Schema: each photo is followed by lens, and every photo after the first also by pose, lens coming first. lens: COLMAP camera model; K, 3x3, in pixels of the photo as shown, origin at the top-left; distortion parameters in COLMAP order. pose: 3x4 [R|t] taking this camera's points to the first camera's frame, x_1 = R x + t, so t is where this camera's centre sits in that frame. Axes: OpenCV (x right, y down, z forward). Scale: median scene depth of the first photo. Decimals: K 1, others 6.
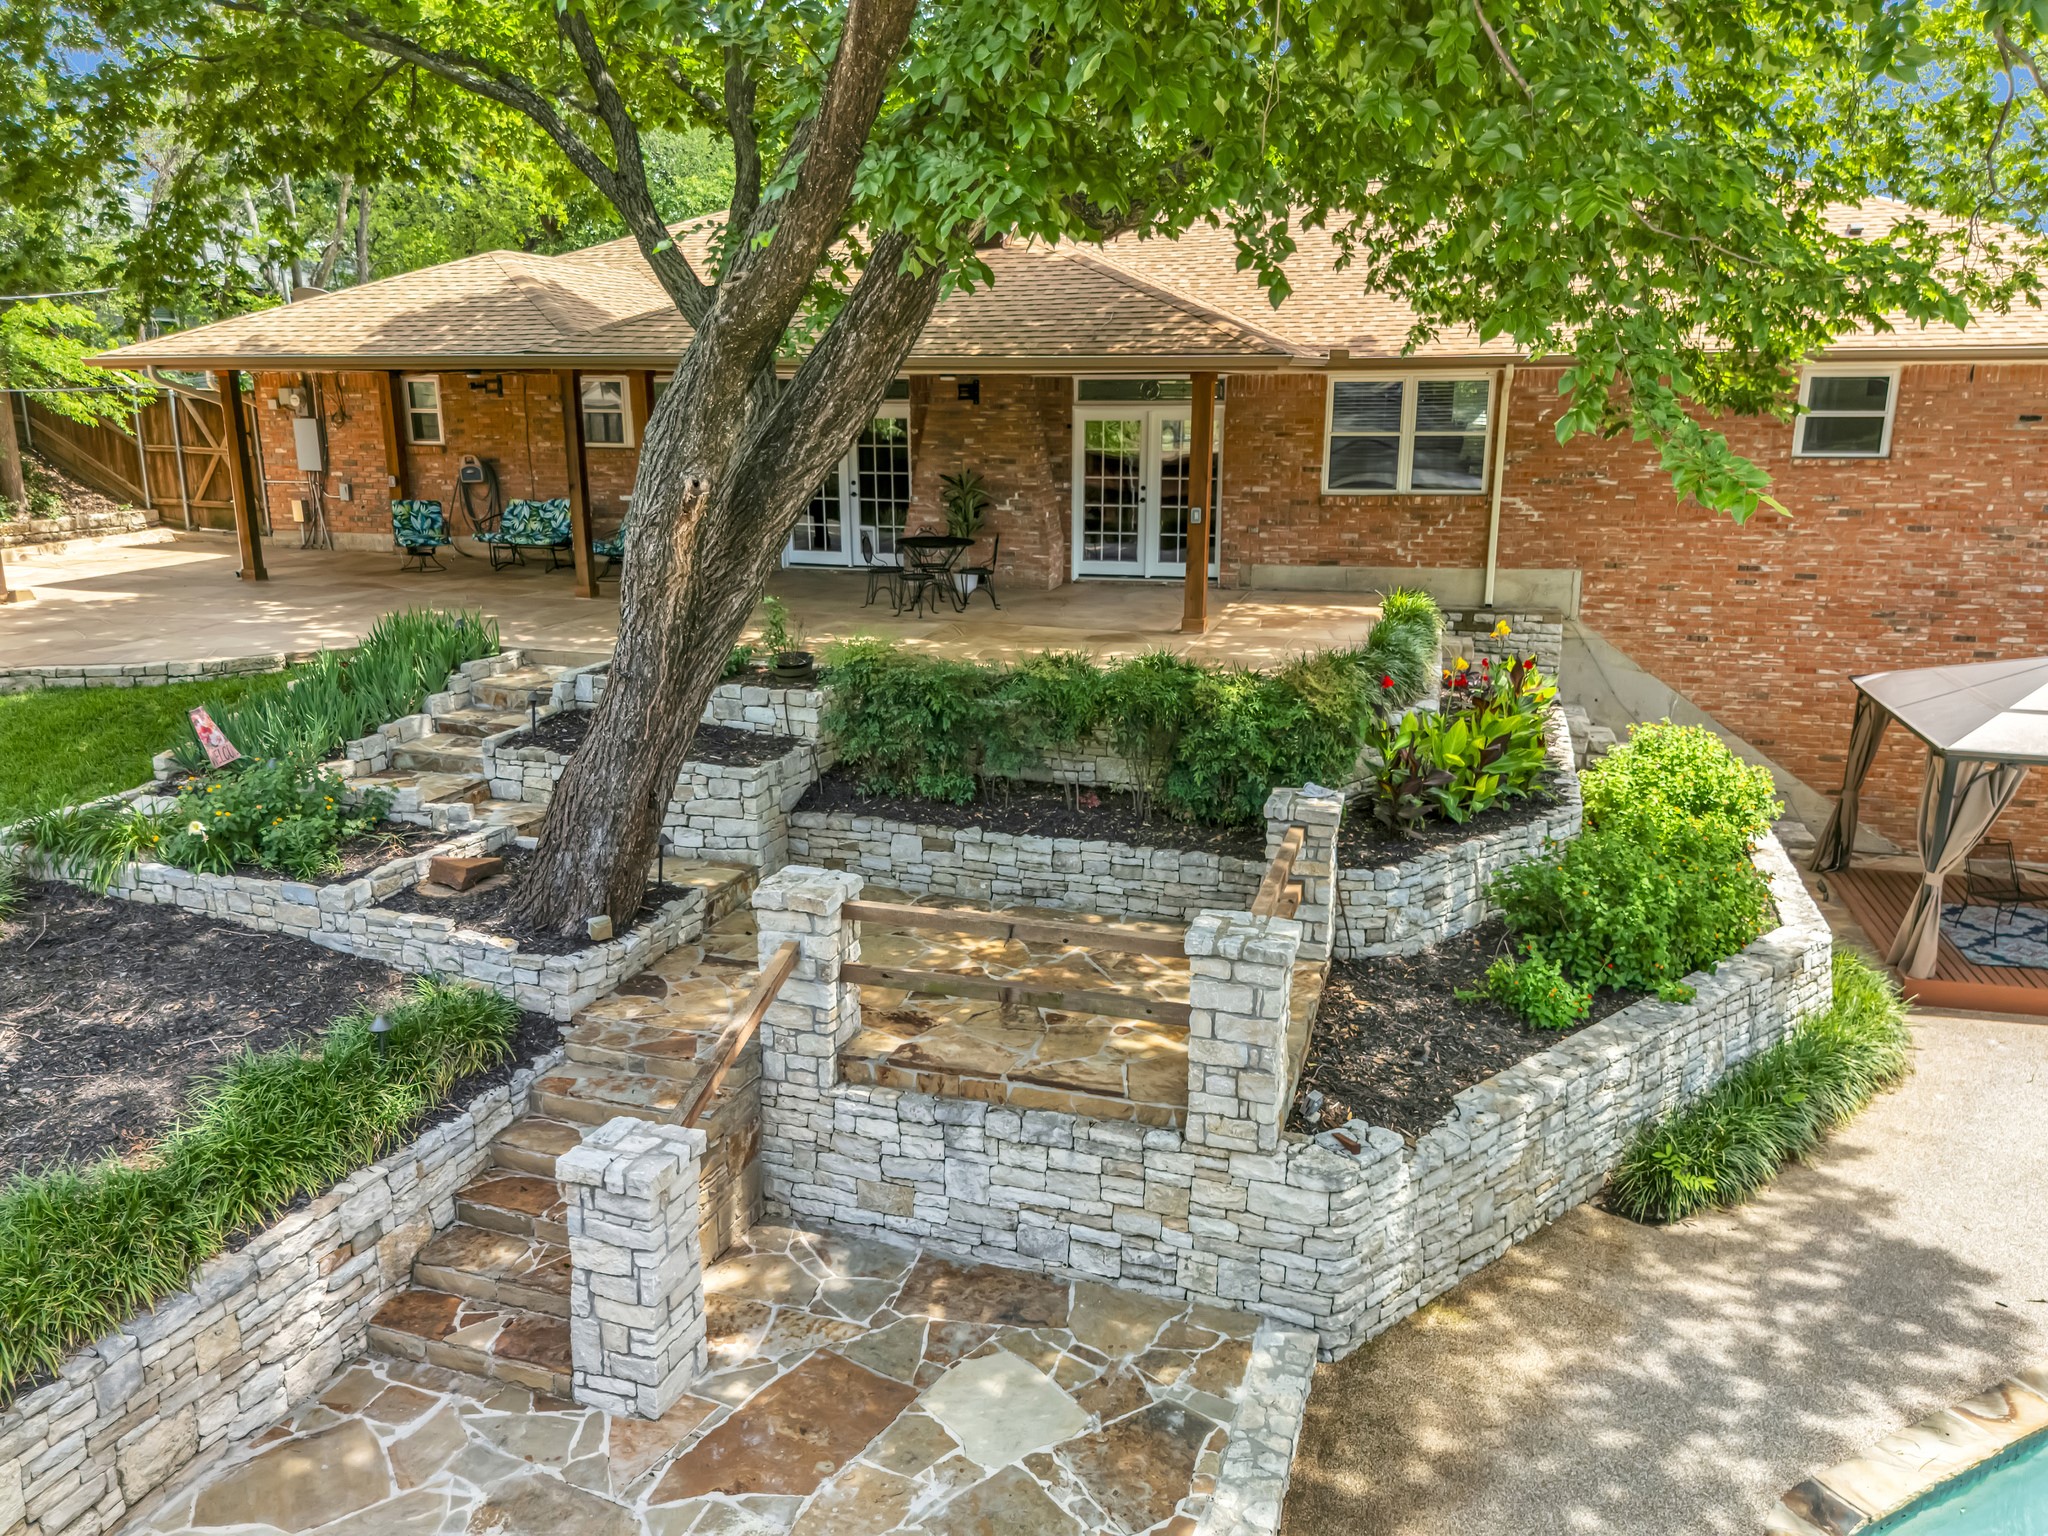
lens RADIAL K [[1513.1, 0, 1019.9], [0, 1513.1, 769.7], [0, 0, 1]] dist [0.066300, -0.068185]
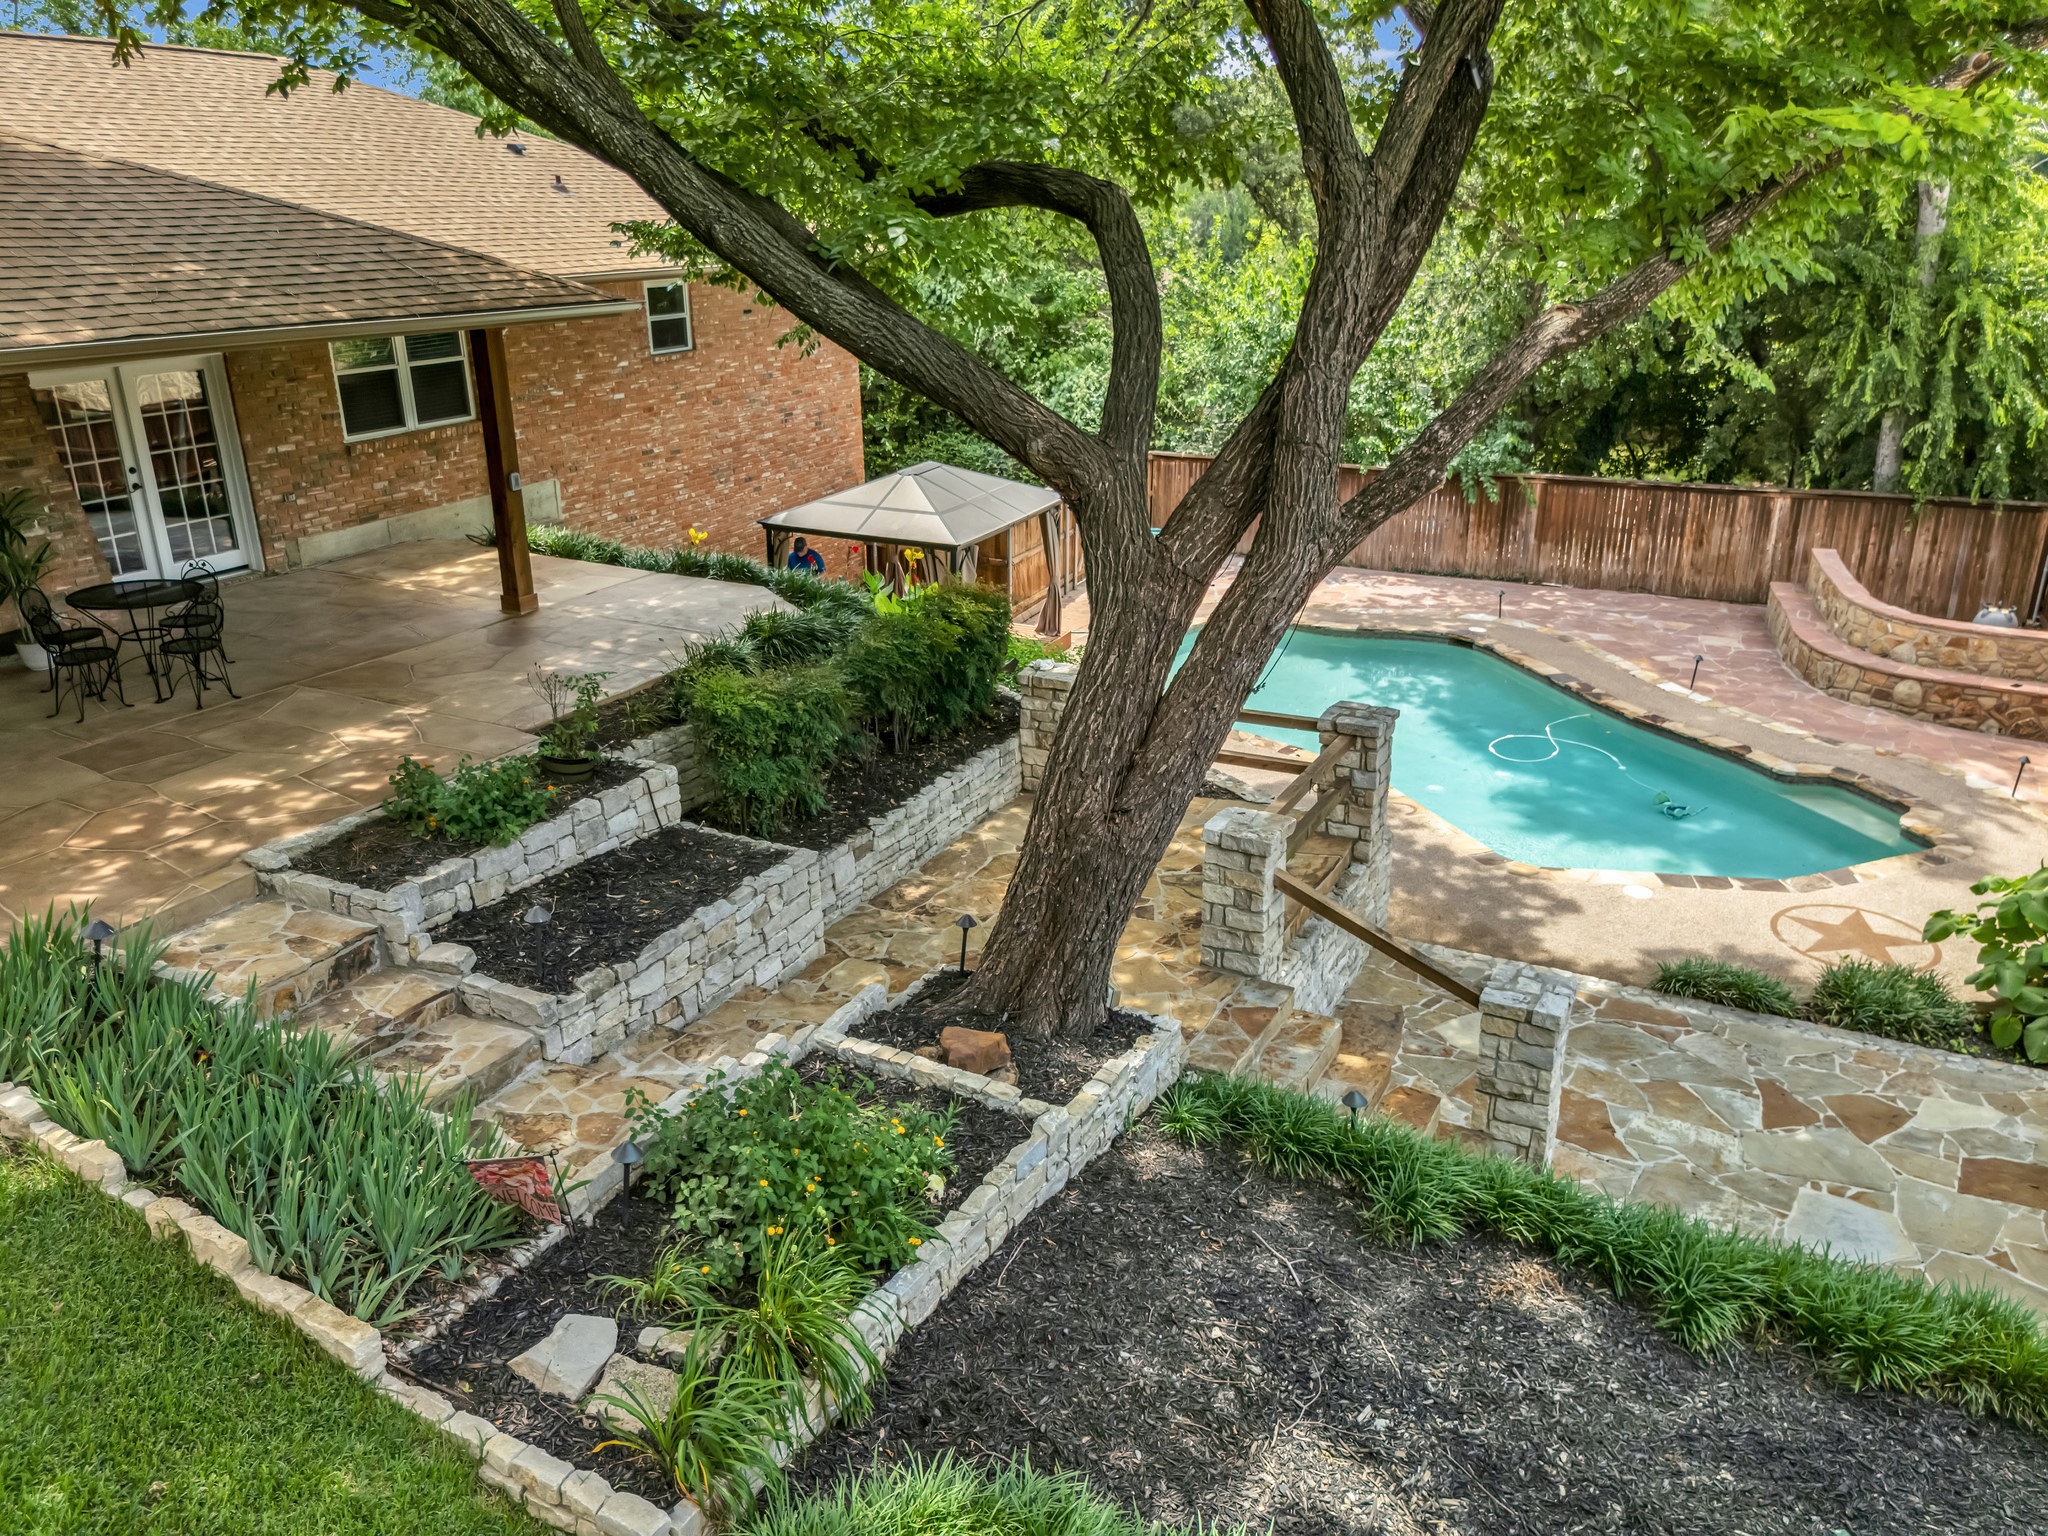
lens RADIAL K [[1513.1, 0, 1019.9], [0, 1513.1, 769.7], [0, 0, 1]] dist [0.066300, -0.068185]
pose [[0.165142, -0.347071, 0.923185, -0.676903], [0.249756, 0.920243, 0.301288, -0.195207], [-0.954123, 0.180816, 0.238653, 0.501958]]
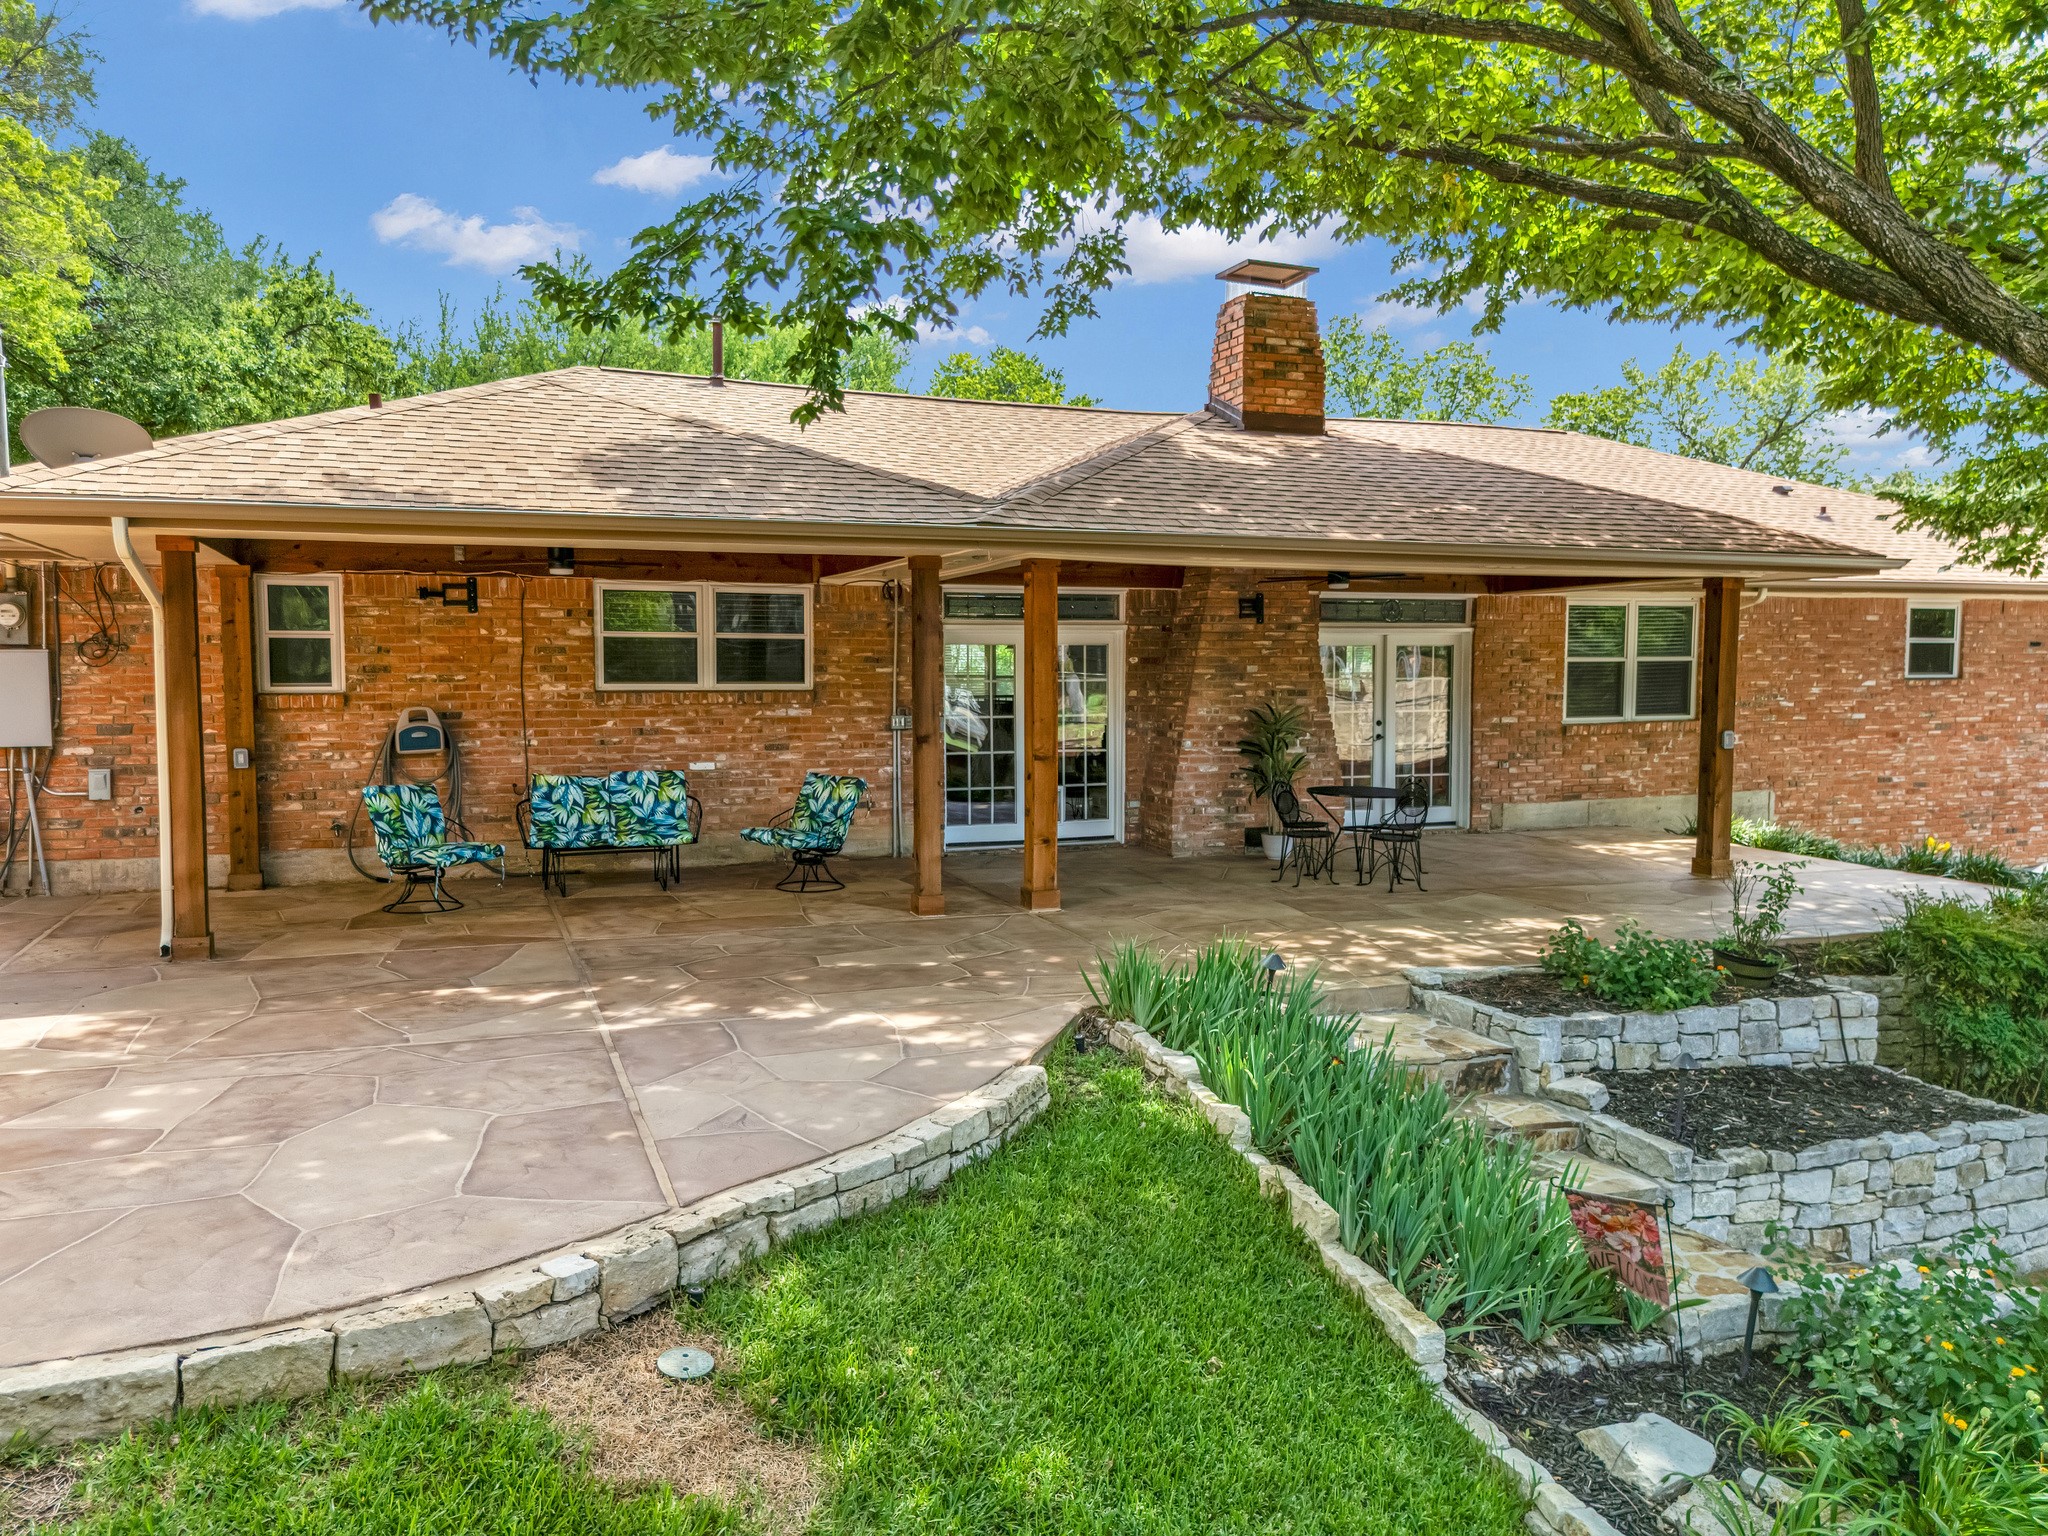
lens RADIAL K [[1513.1, 0, 1019.9], [0, 1513.1, 769.7], [0, 0, 1]] dist [0.066300, -0.068185]
pose [[0.794121, -0.042008, 0.606307, -0.682555], [0.149222, 0.980548, -0.127509, -0.094762], [-0.589157, 0.191732, 0.784942, 0.527029]]
